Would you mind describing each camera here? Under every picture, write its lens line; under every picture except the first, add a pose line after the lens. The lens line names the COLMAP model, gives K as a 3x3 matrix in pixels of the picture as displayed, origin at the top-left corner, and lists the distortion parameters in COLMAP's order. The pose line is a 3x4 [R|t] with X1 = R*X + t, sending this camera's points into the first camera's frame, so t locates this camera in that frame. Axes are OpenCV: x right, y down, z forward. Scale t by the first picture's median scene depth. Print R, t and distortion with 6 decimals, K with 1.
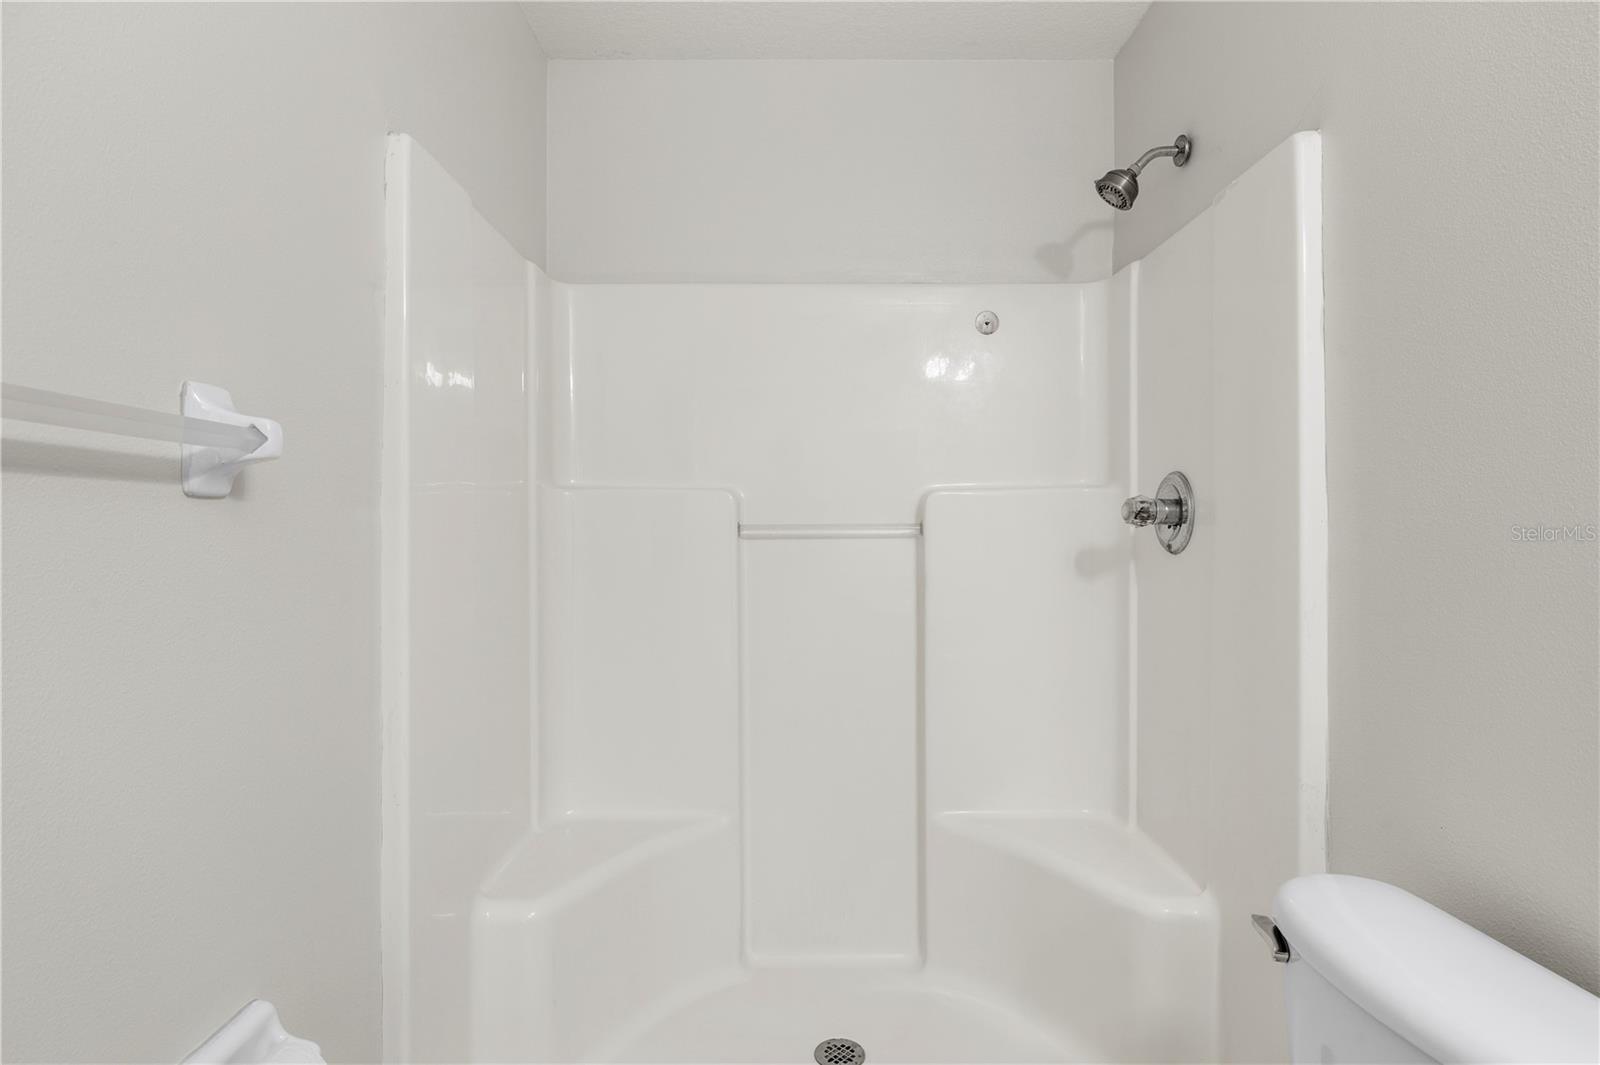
lens RADIAL K [[862.3, 0, 800.0], [0, 862.3, 532.5], [0, 0, 1]] dist [-0.000494, -0.000015]
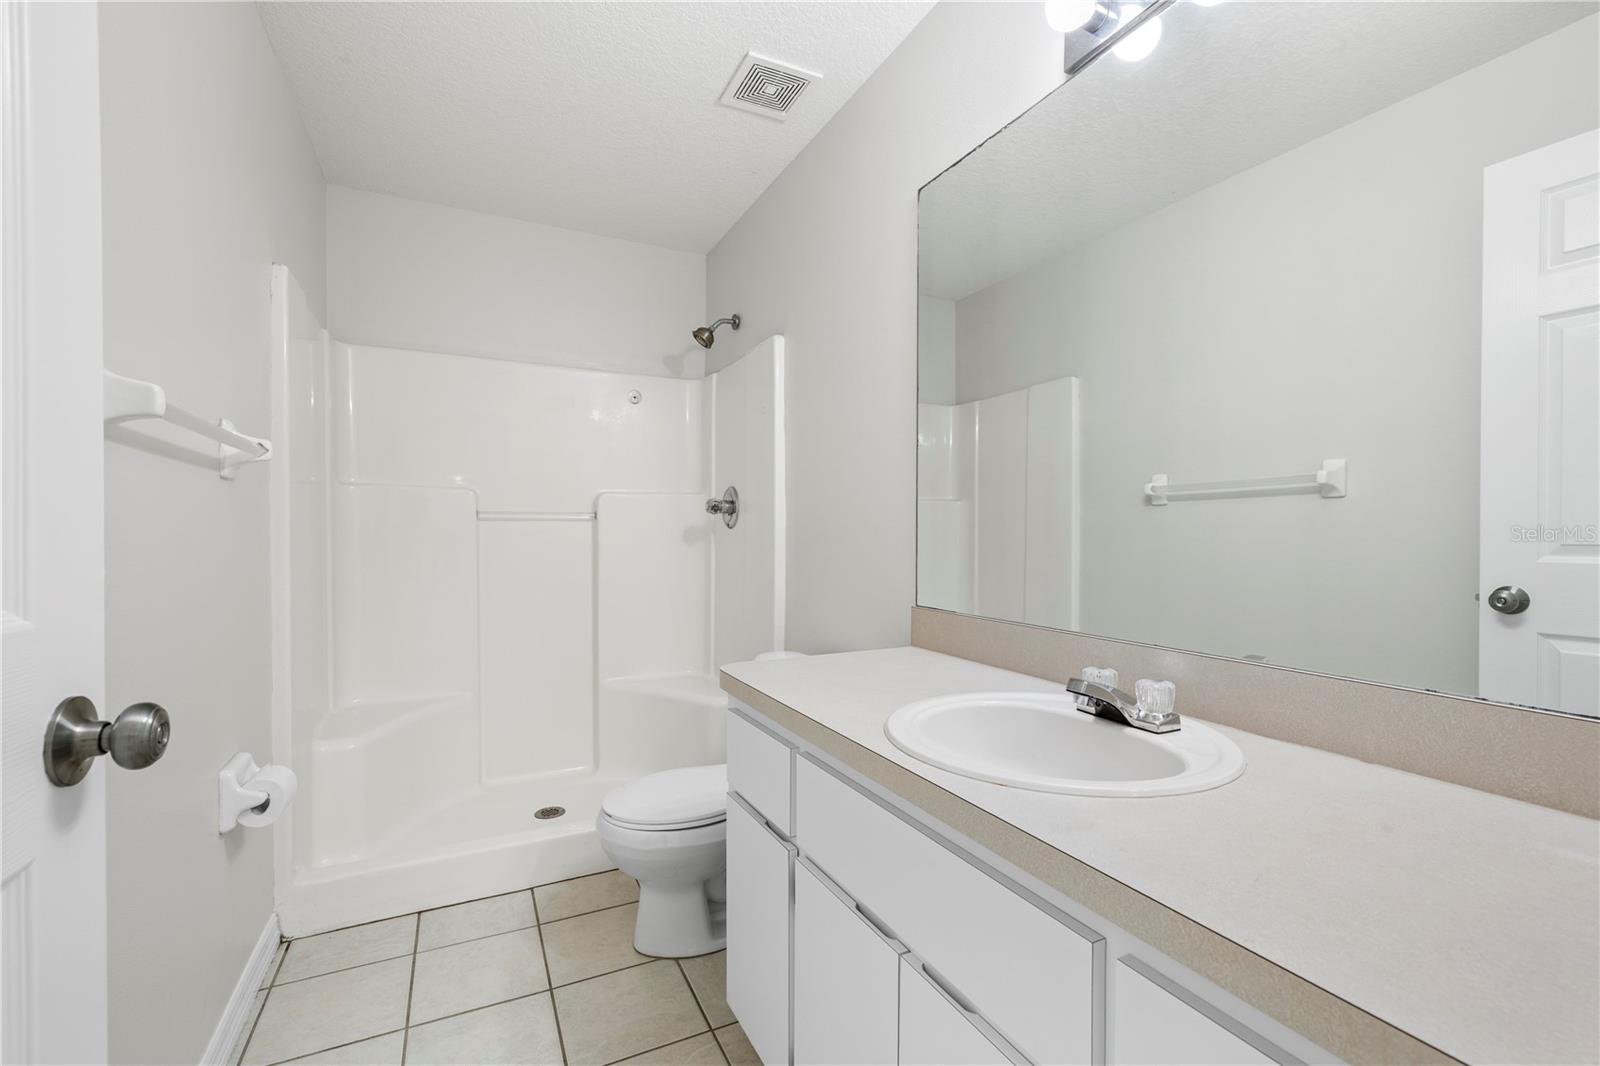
lens RADIAL K [[693.2, 0, 797.5], [0, 693.2, 541.7], [0, 0, 1]] dist [0.000641, 0.000078]
pose [[0.901300, -0.000211, 0.433195, -0.108156], [-0.003155, 0.999970, 0.007051, 0.042177], [-0.433183, -0.007722, 0.901273, -0.471821]]
